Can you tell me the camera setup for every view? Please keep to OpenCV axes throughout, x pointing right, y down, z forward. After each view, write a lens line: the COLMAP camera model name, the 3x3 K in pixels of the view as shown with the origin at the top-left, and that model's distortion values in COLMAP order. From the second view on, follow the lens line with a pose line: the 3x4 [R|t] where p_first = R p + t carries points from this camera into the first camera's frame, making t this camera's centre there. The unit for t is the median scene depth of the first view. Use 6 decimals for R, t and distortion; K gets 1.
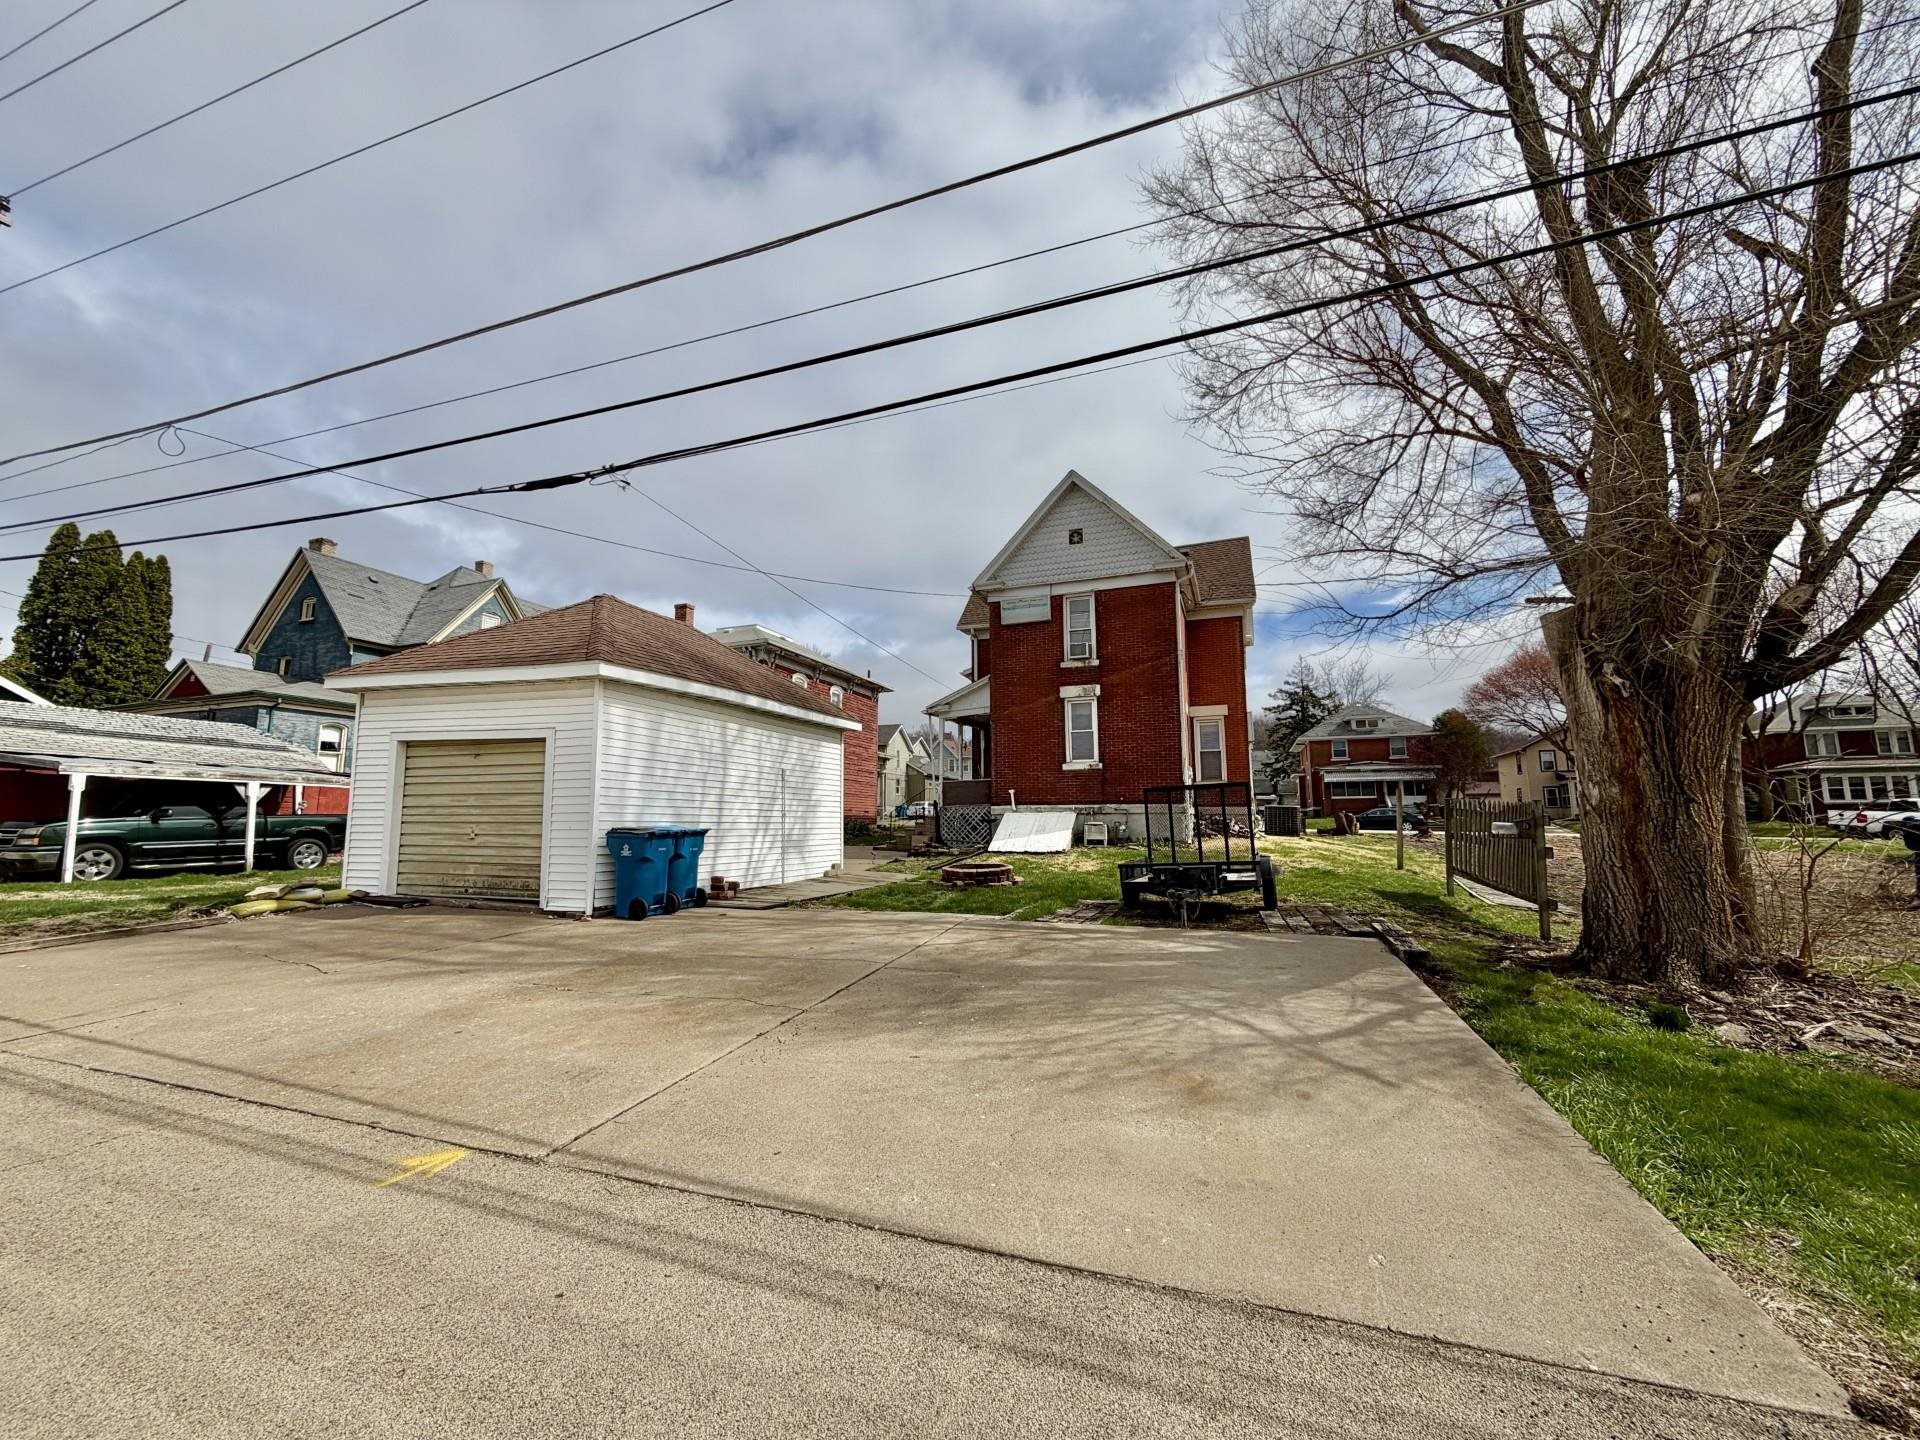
lens RADIAL K [[765.2, 0, 953.4], [0, 765.2, 721.3], [0, 0, 1]] dist [0.000754, -0.000261]
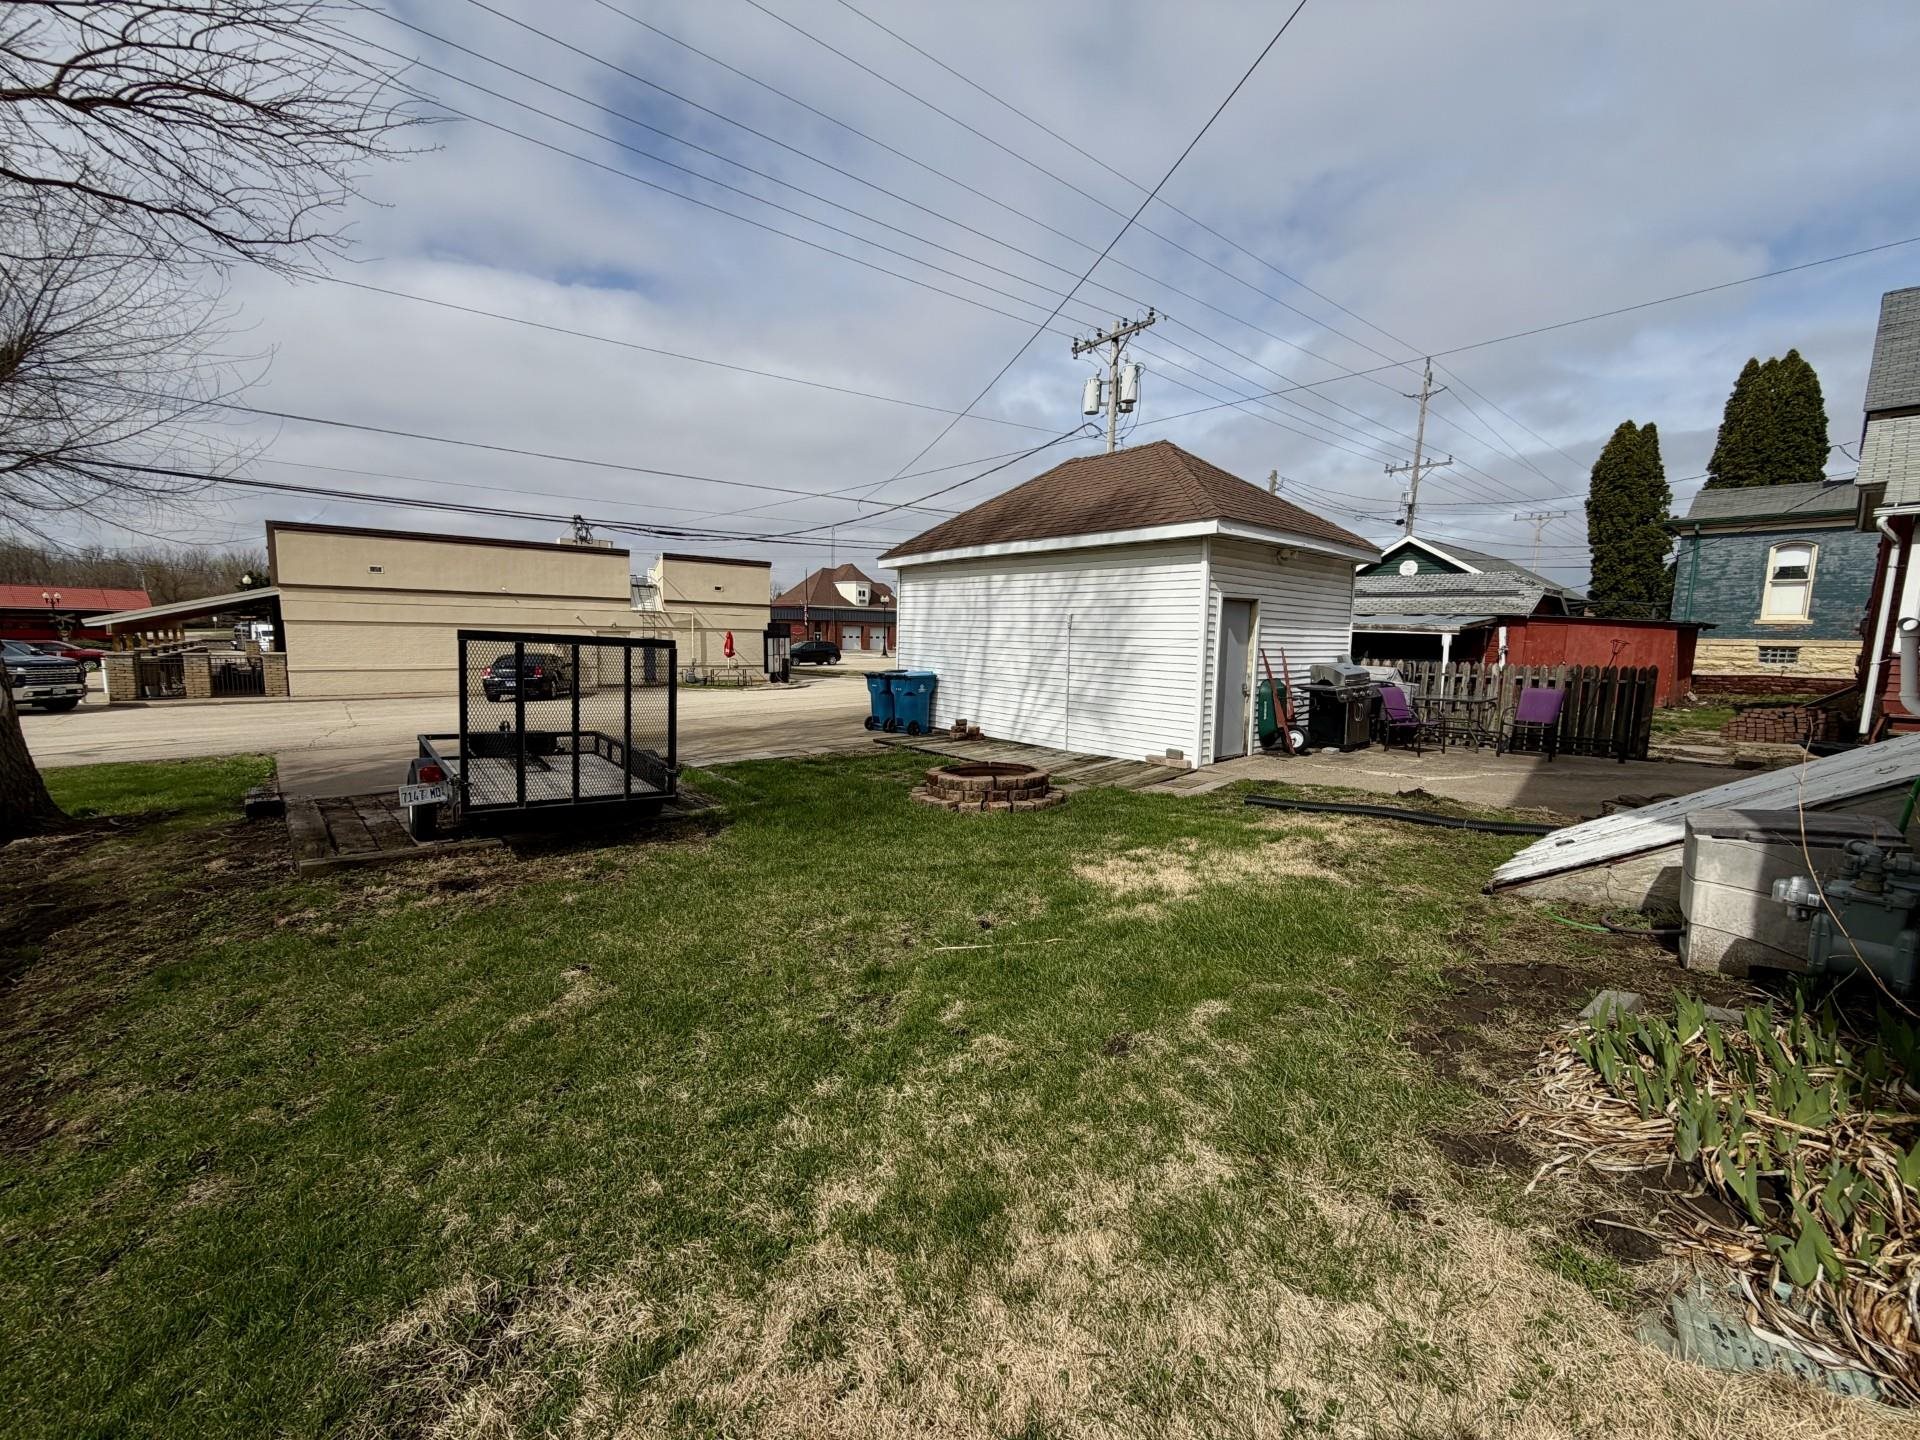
lens RADIAL K [[765.2, 0, 953.4], [0, 765.2, 721.3], [0, 0, 1]] dist [0.000754, -0.000261]
pose [[-0.496172, 0.093432, -0.863183, 0.598758], [0.095766, 0.994016, 0.052545, 0.129282], [0.862927, -0.056593, -0.502150, 1.385279]]
